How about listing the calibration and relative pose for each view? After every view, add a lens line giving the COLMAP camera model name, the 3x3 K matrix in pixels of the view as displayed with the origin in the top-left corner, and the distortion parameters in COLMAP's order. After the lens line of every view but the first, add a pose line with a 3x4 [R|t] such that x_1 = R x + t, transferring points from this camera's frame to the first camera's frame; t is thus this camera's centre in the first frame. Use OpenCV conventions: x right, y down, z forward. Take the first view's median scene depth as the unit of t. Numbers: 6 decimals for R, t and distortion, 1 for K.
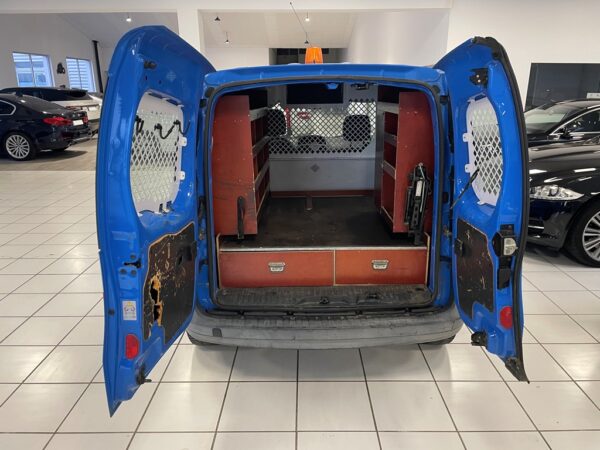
lens RADIAL K [[454.8, 0, 300.0], [0, 454.8, 225.0], [0, 0, 1]] dist [0.090132, 0.000027]
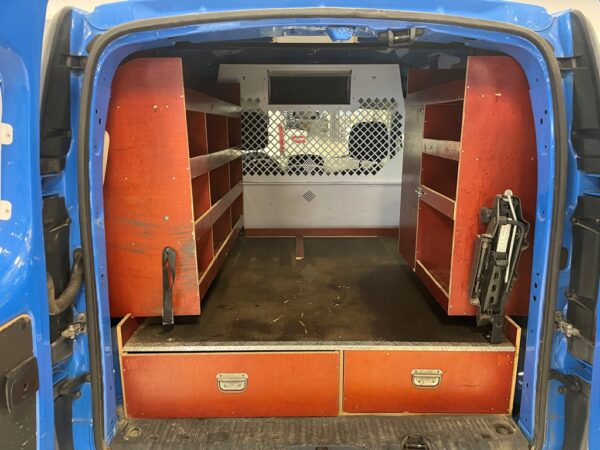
lens RADIAL K [[442.3, 0, 301.6], [0, 442.3, 217.4], [0, 0, 1]] dist [0.054056, -0.002131]
pose [[0.999861, 0.012933, 0.010549, 0.021135], [-0.012099, 0.997068, -0.075558, -0.058173], [-0.011495, 0.075420, 0.997086, 0.459053]]
